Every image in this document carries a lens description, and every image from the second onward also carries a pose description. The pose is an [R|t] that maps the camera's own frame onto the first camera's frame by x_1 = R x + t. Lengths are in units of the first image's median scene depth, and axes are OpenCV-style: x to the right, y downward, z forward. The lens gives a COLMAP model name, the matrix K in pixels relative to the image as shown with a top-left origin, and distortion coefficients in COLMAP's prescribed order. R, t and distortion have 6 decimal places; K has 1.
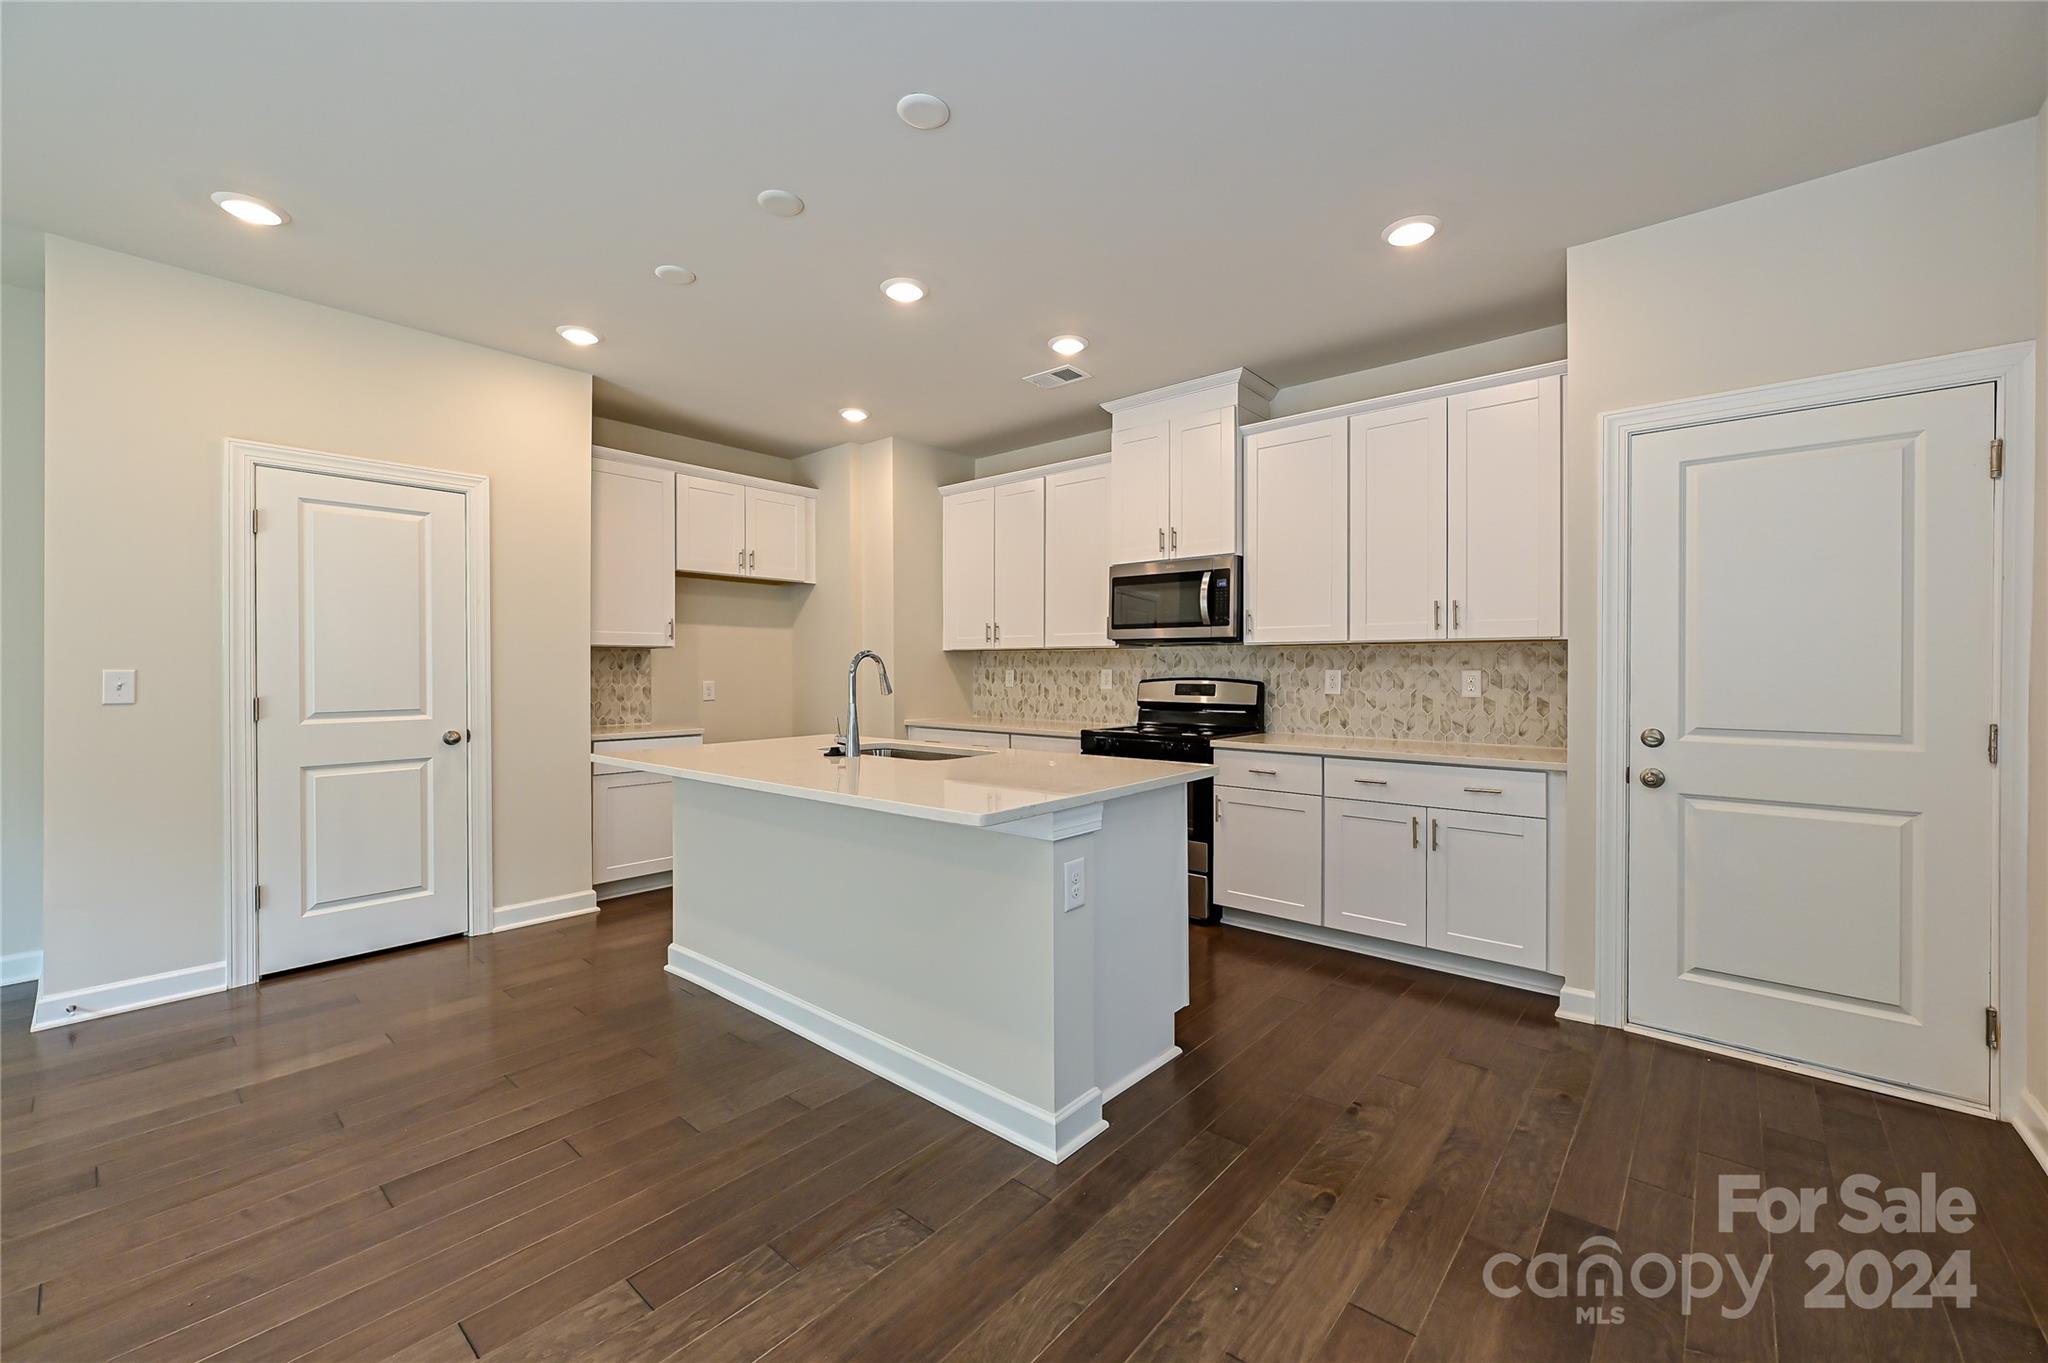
lens RADIAL K [[832.0, 0, 1055.1], [0, 832.0, 674.4], [0, 0, 1]] dist [0.000679, 0.000597]
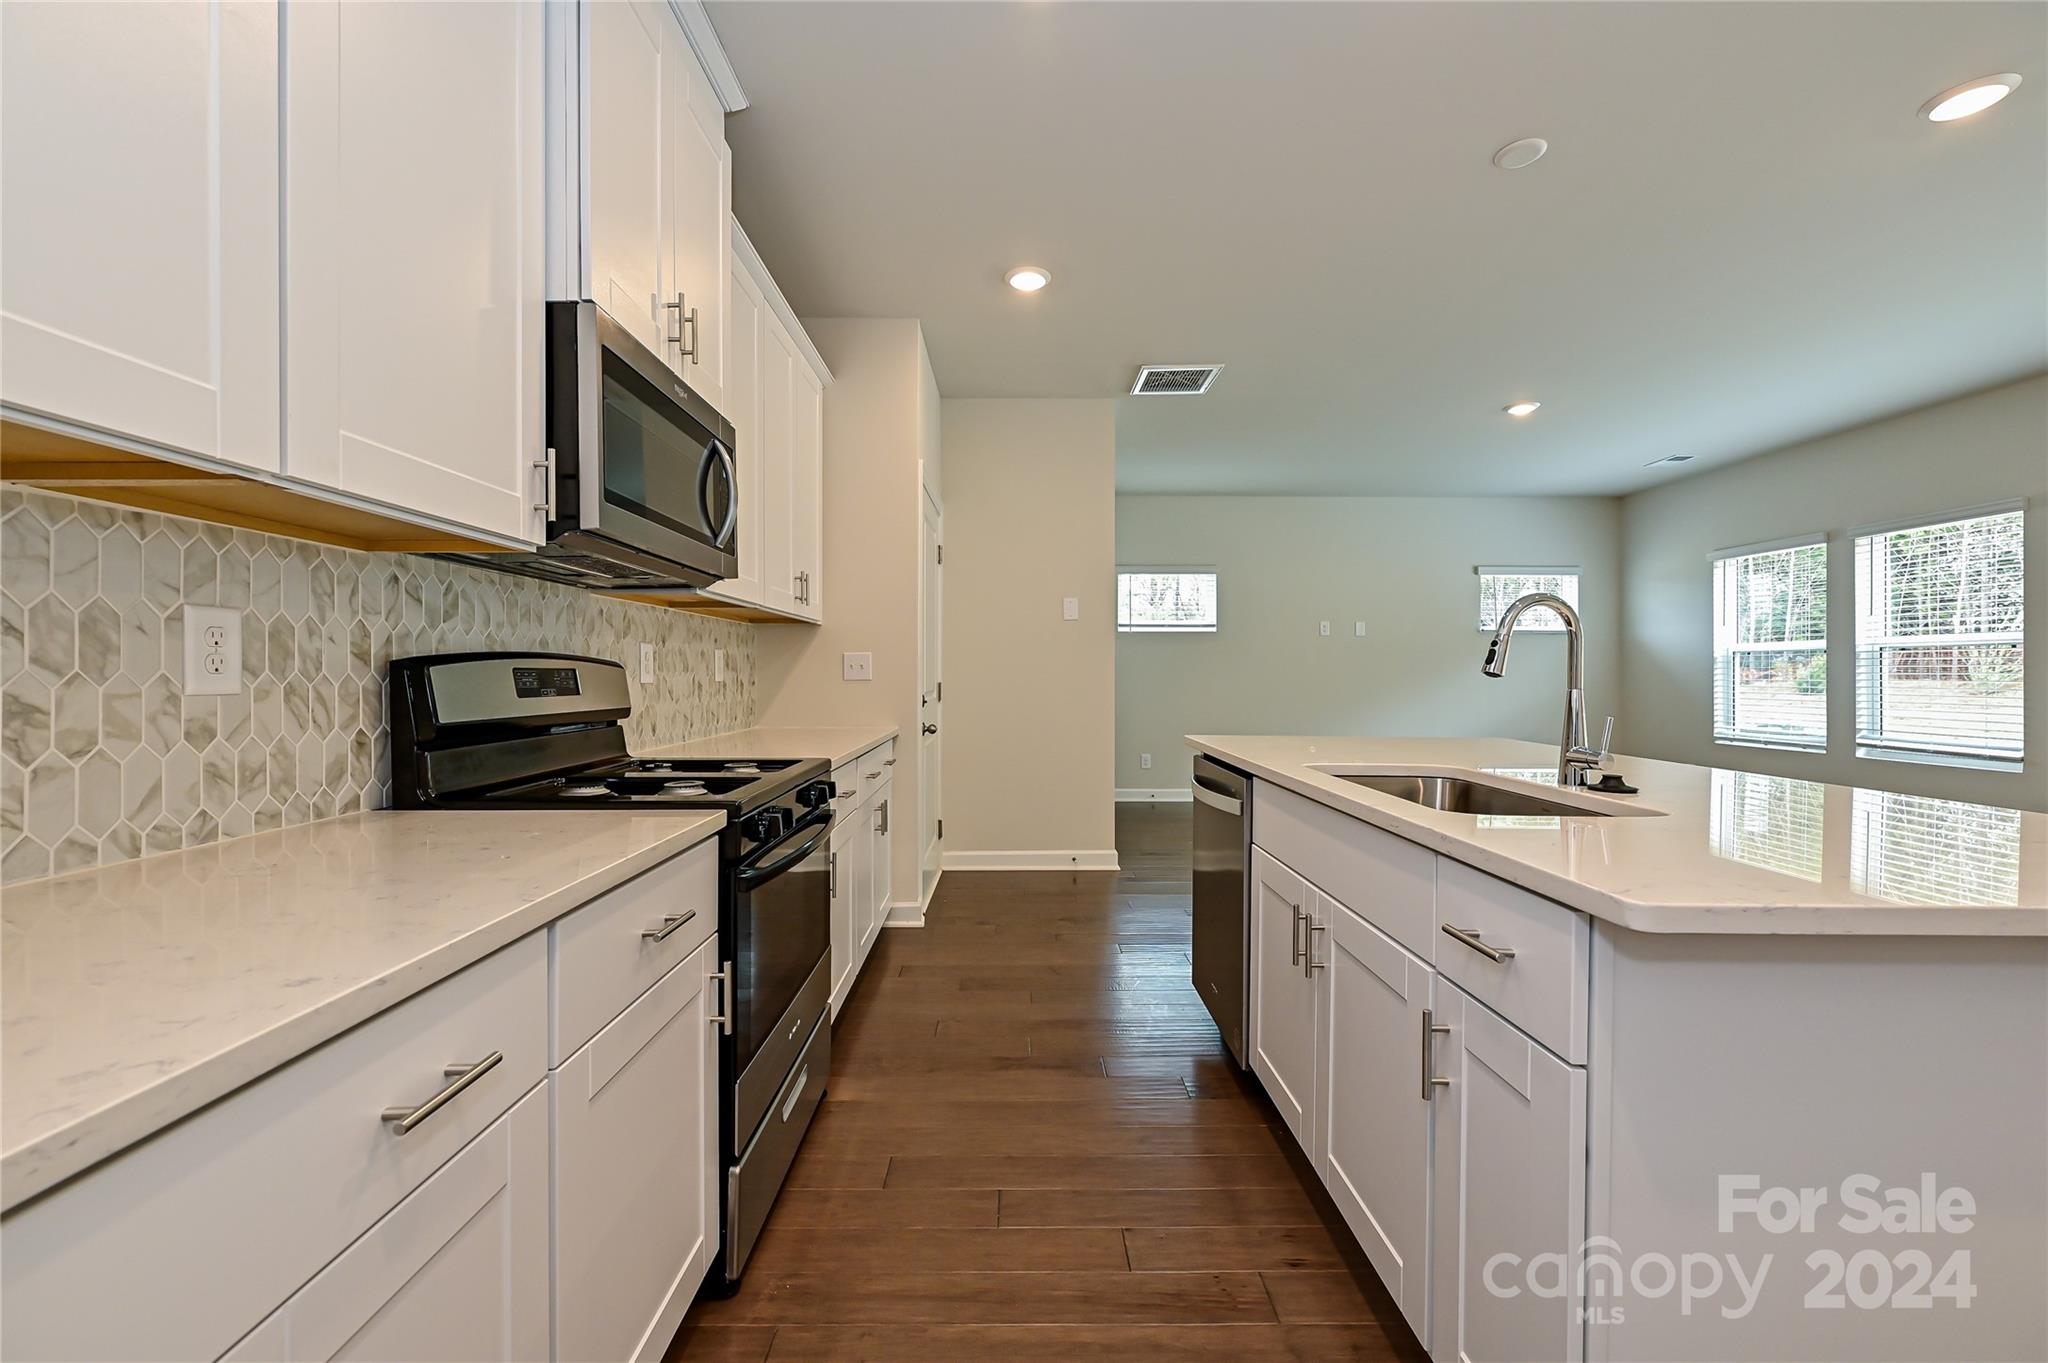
lens RADIAL K [[832.0, 0, 1071.6], [0, 832.0, 674.7], [0, 0, 1]] dist [0.000679, 0.000597]
pose [[-0.687764, -0.005490, 0.725914, -0.286535], [0.001224, 0.999961, 0.008723, 0.011141], [-0.725933, 0.006888, -0.687730, 1.044568]]
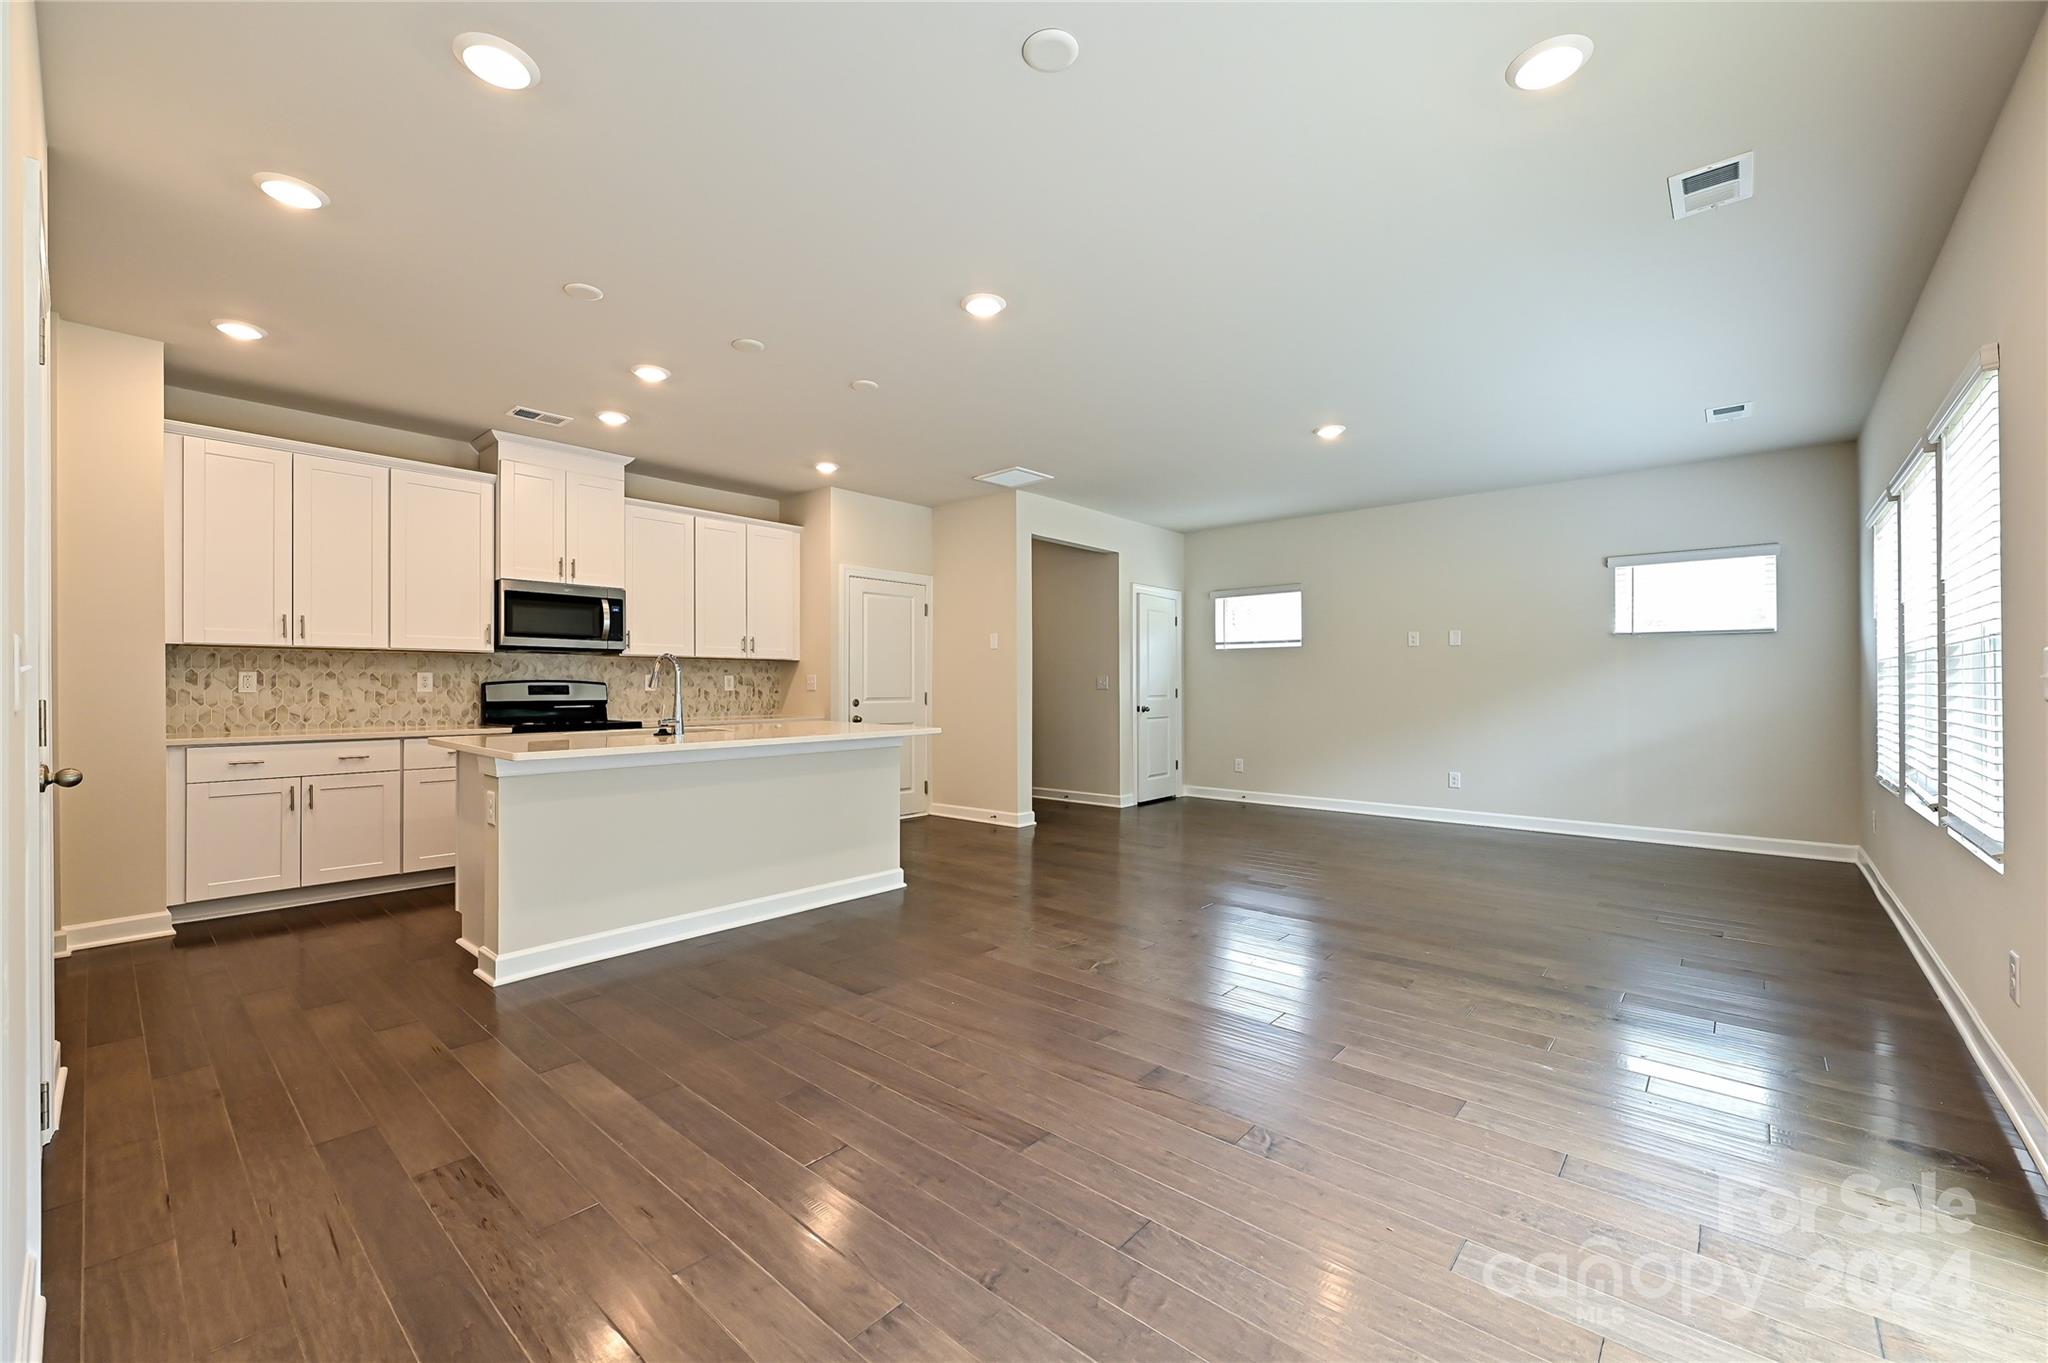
lens RADIAL K [[832.0, 0, 1029.8], [0, 832.0, 683.1], [0, 0, 1]] dist [0.000679, 0.000597]
pose [[-0.008263, 0.000375, 0.999966, -1.006649], [0.007441, 0.999972, -0.000313, 0.013359], [-0.999938, 0.007438, -0.008266, 0.293531]]
